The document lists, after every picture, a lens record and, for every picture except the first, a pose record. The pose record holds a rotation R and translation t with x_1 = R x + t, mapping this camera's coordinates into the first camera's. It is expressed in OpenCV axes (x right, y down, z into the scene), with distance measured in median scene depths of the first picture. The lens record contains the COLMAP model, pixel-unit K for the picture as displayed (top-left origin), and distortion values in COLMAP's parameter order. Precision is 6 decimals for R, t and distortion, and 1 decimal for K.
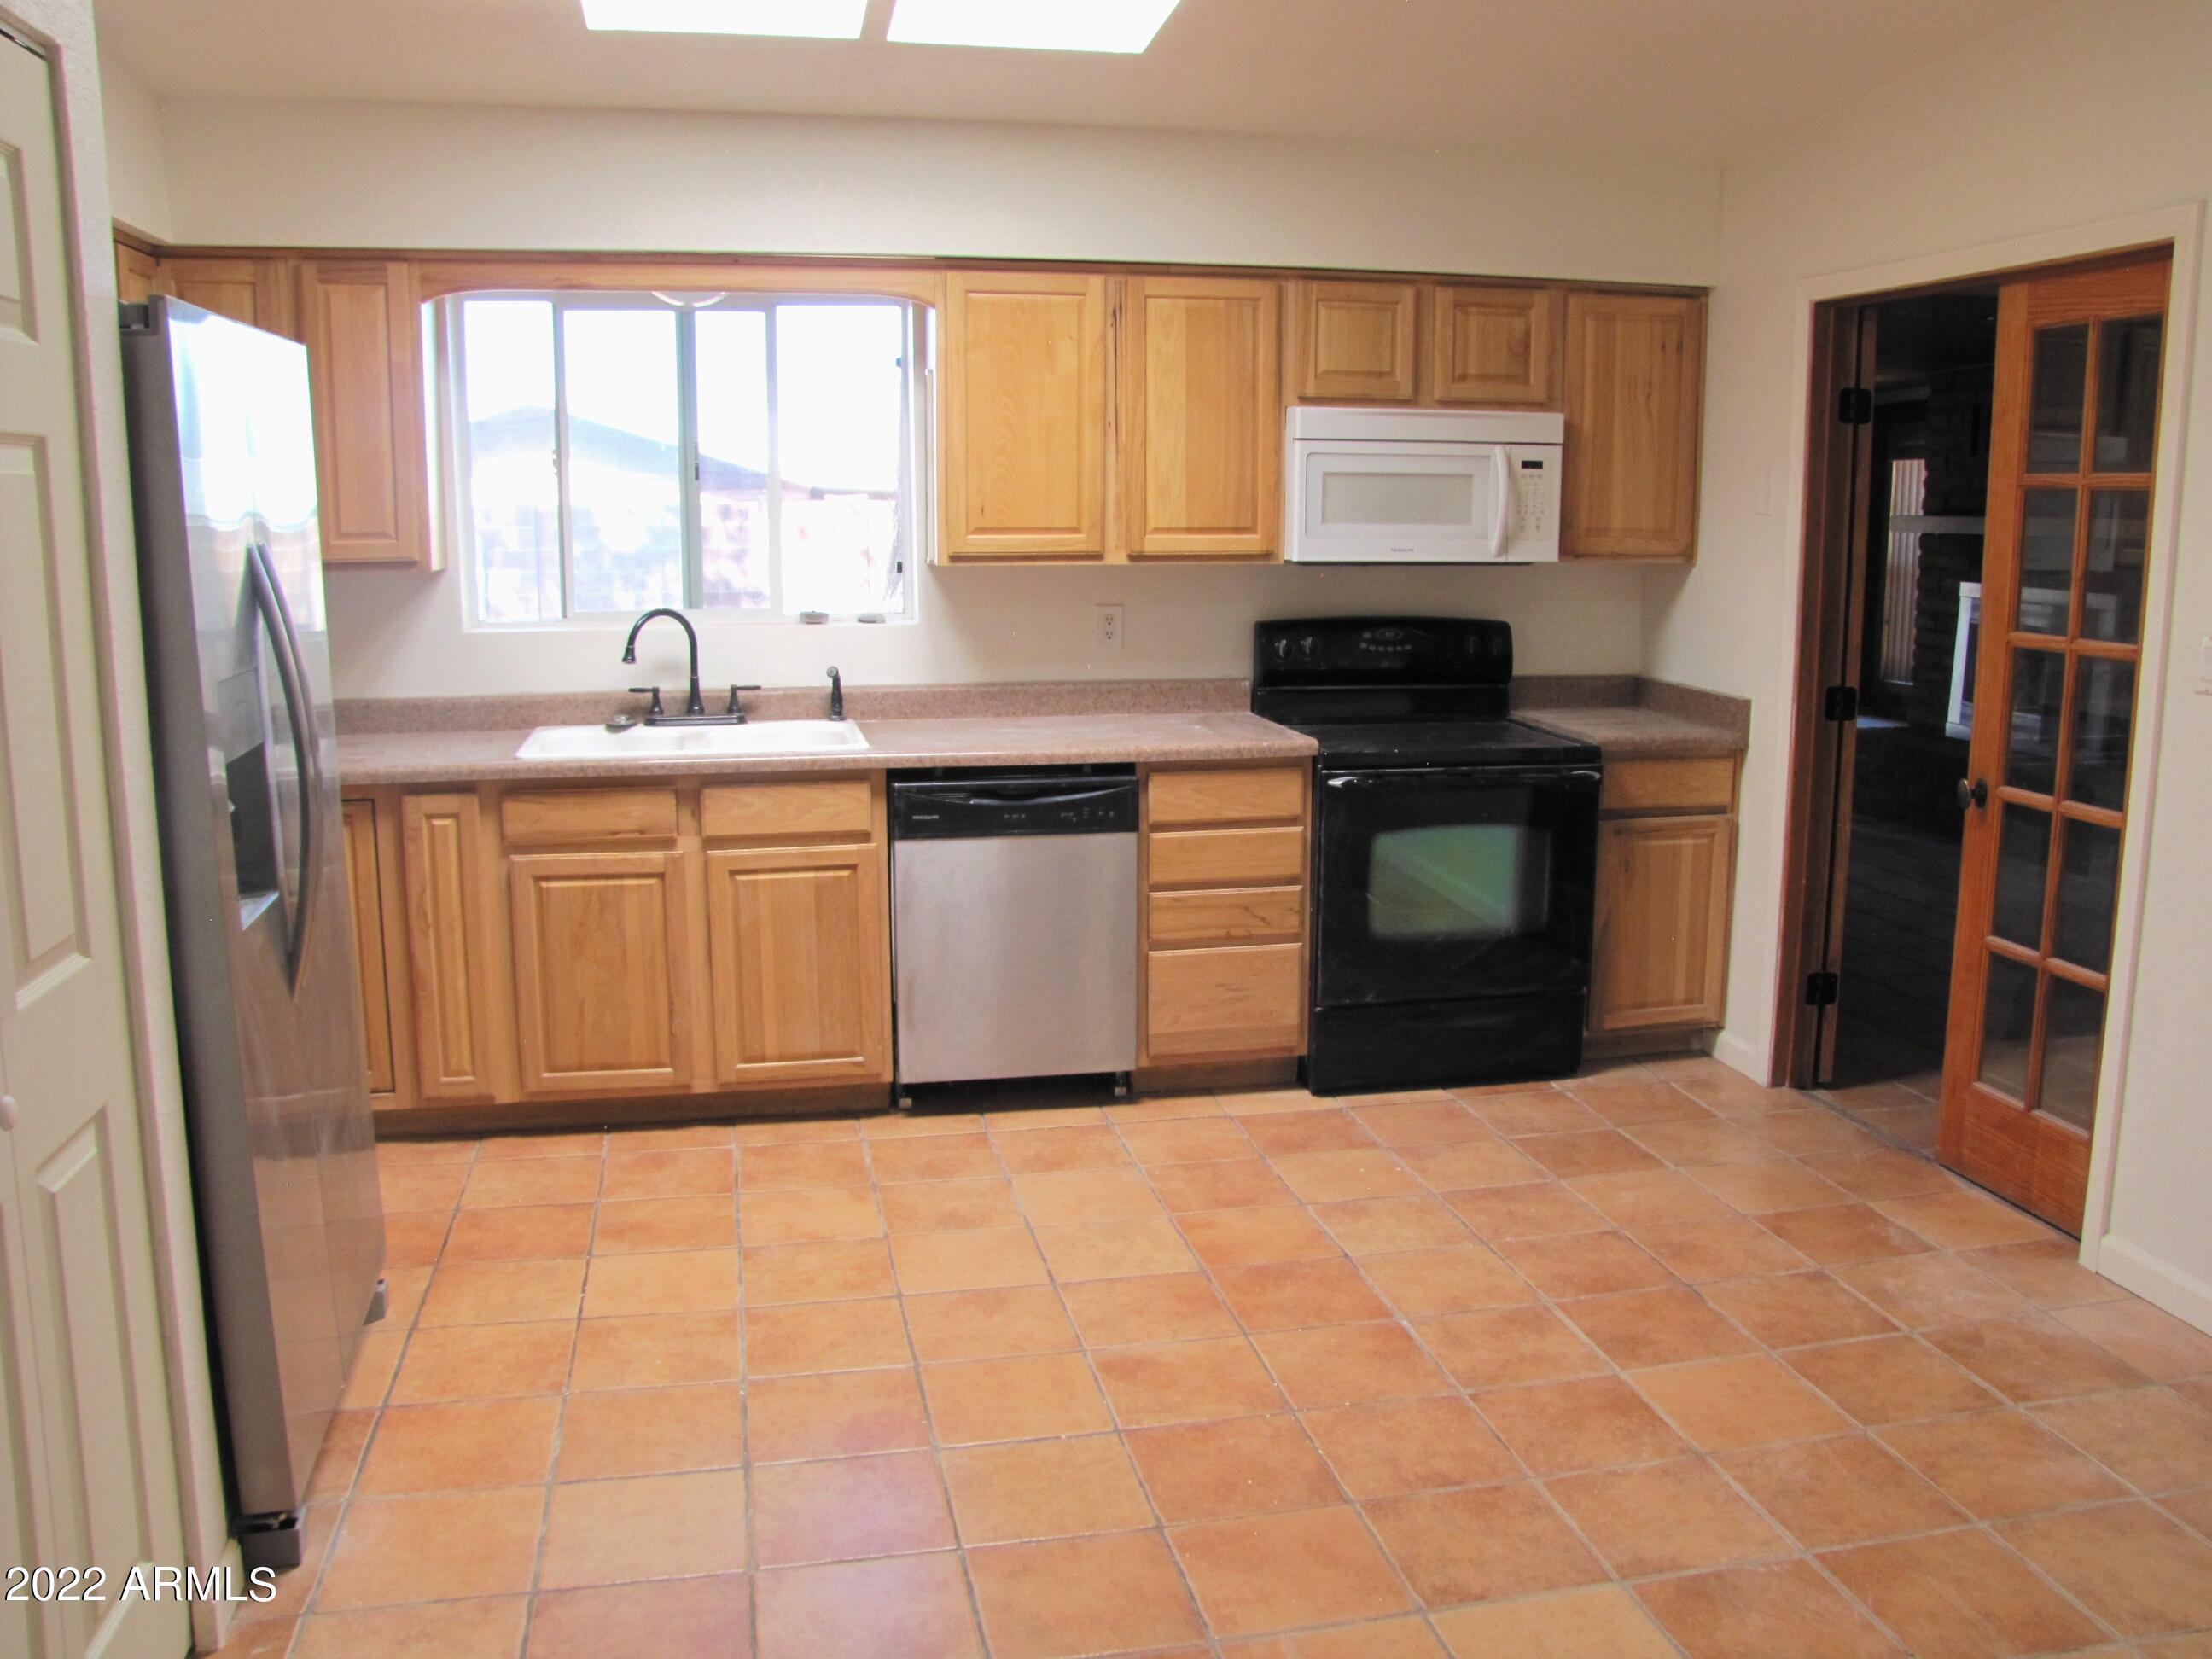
lens RADIAL K [[1873.1, 0, 1152.5], [0, 1873.1, 840.8], [0, 0, 1]] dist [-0.166154, 0.127006]
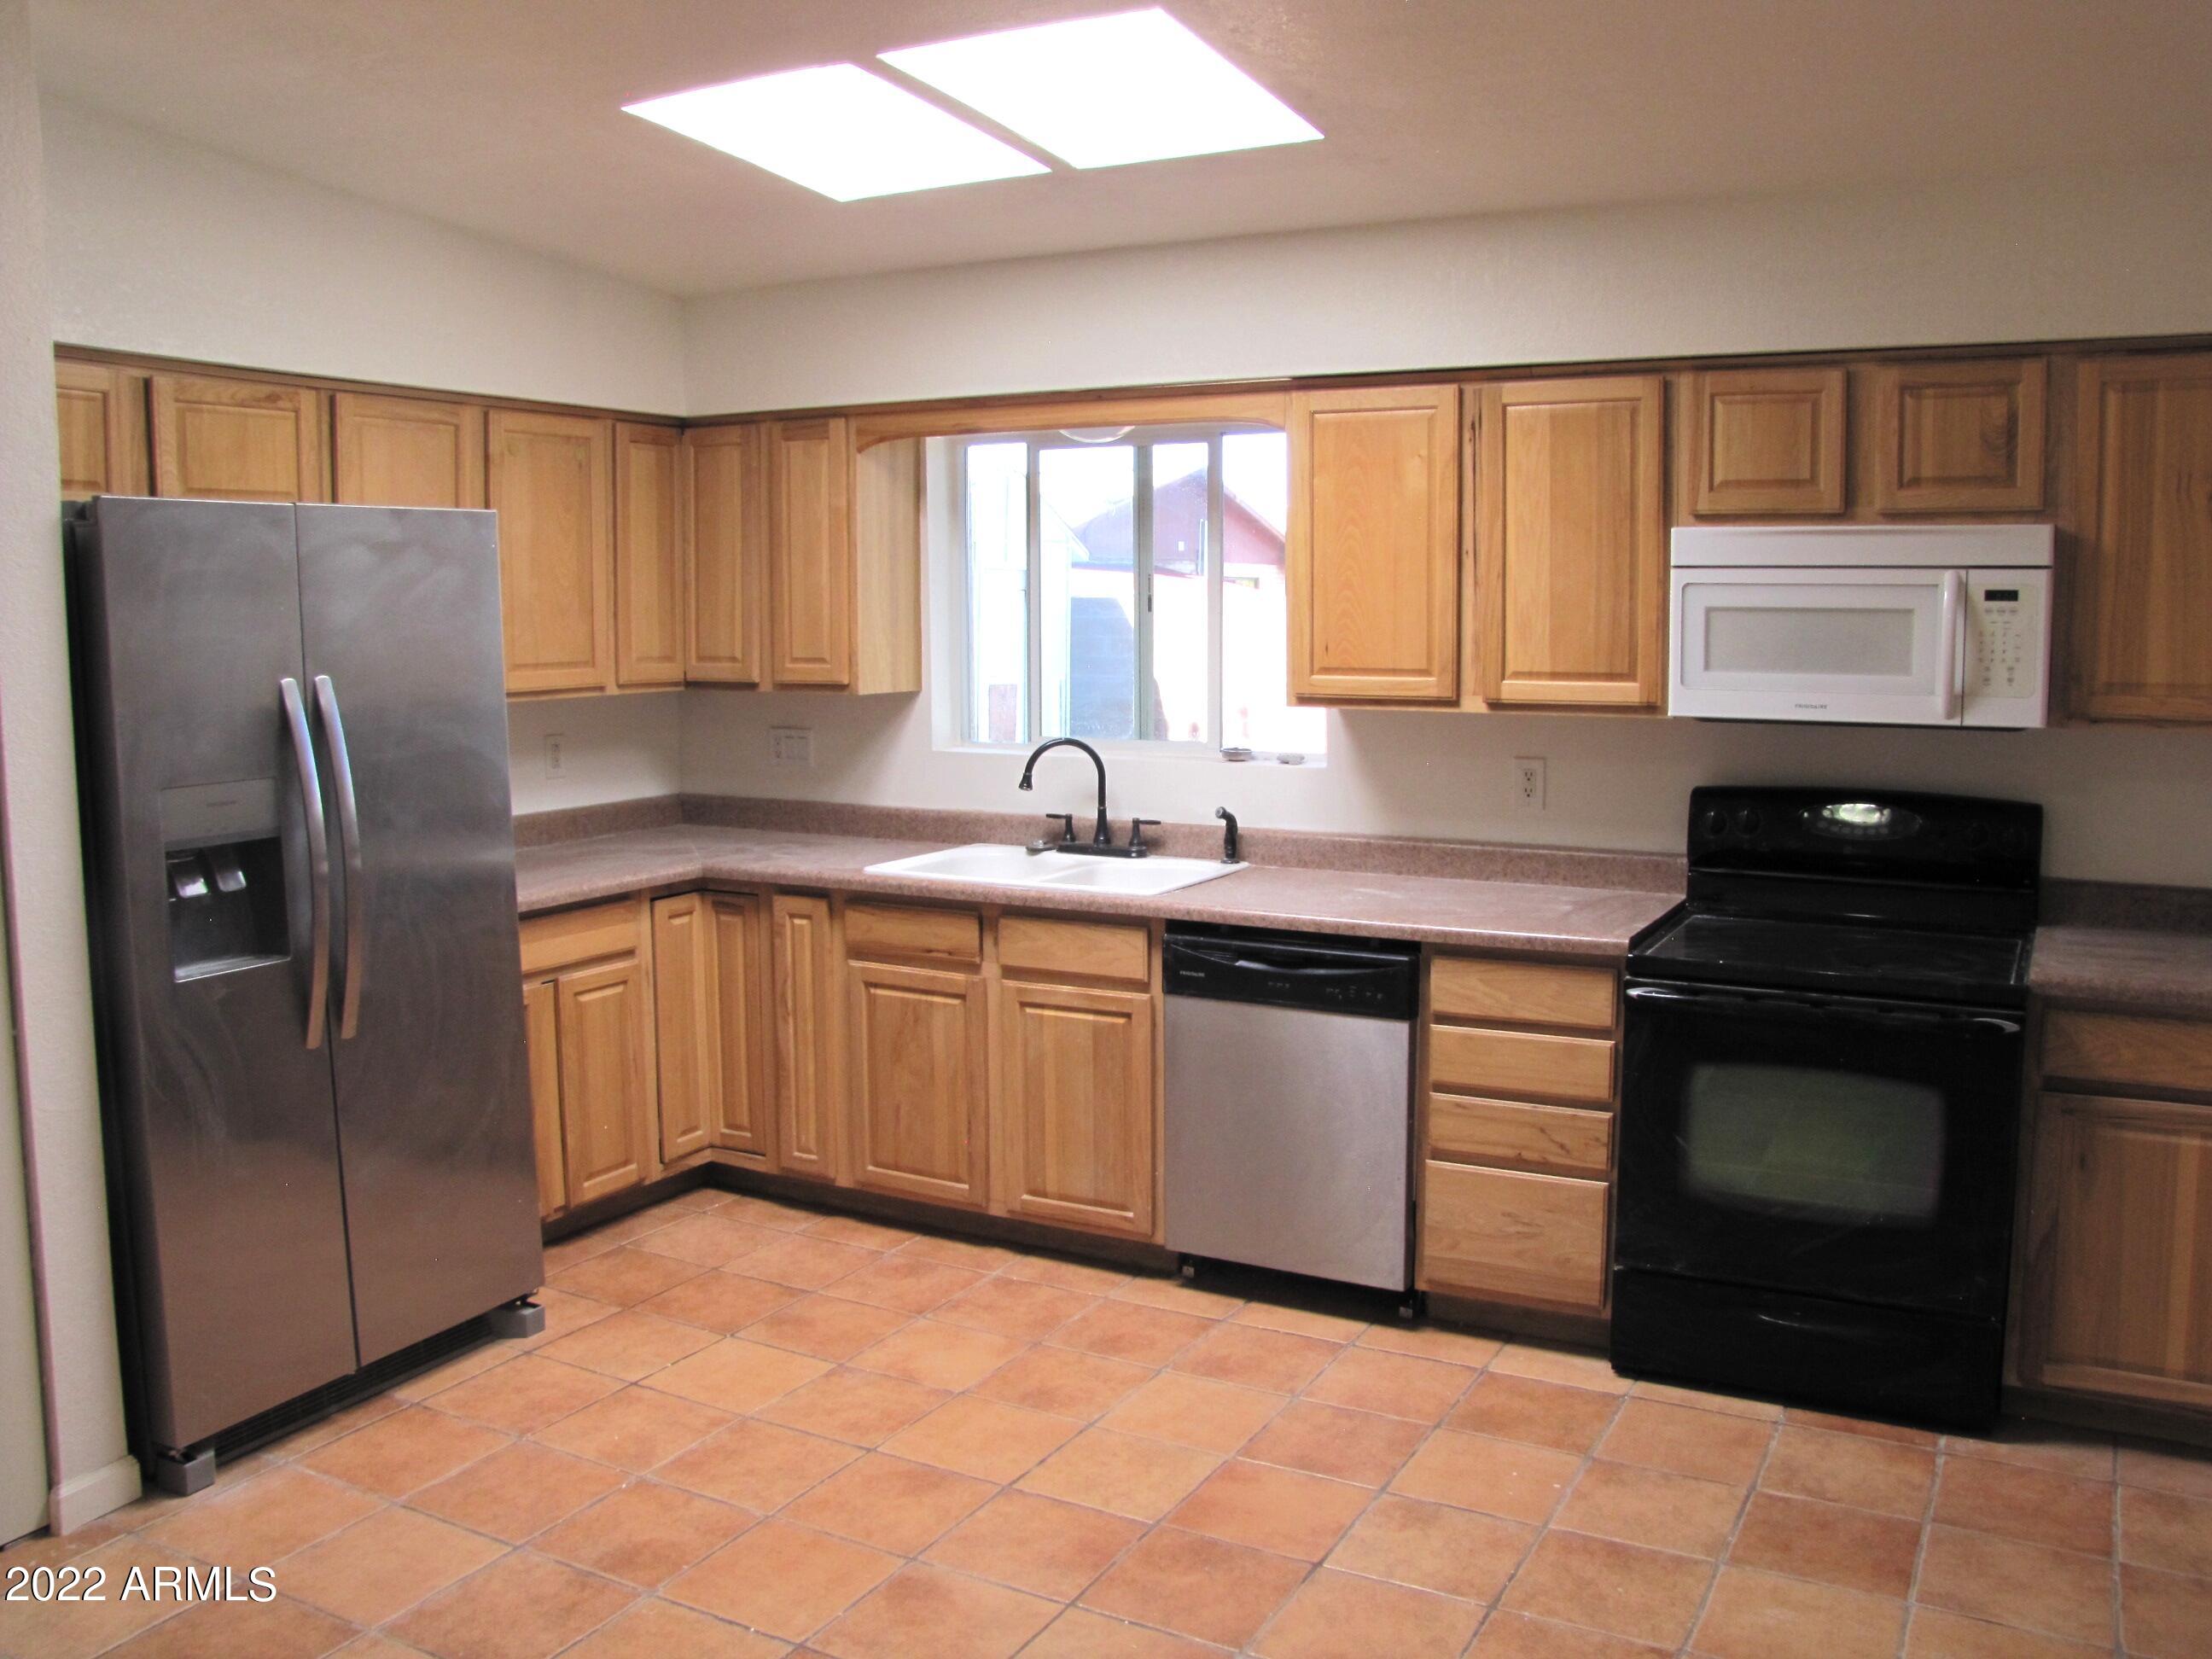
lens RADIAL K [[1873.1, 0, 1095.6], [0, 1873.1, 824.0], [0, 0, 1]] dist [-0.166154, 0.127006]
pose [[0.746196, 0.071224, -0.661906, 0.451840], [-0.115234, 0.993071, -0.023049, -0.059024], [0.655678, 0.093473, 0.749233, 0.250809]]
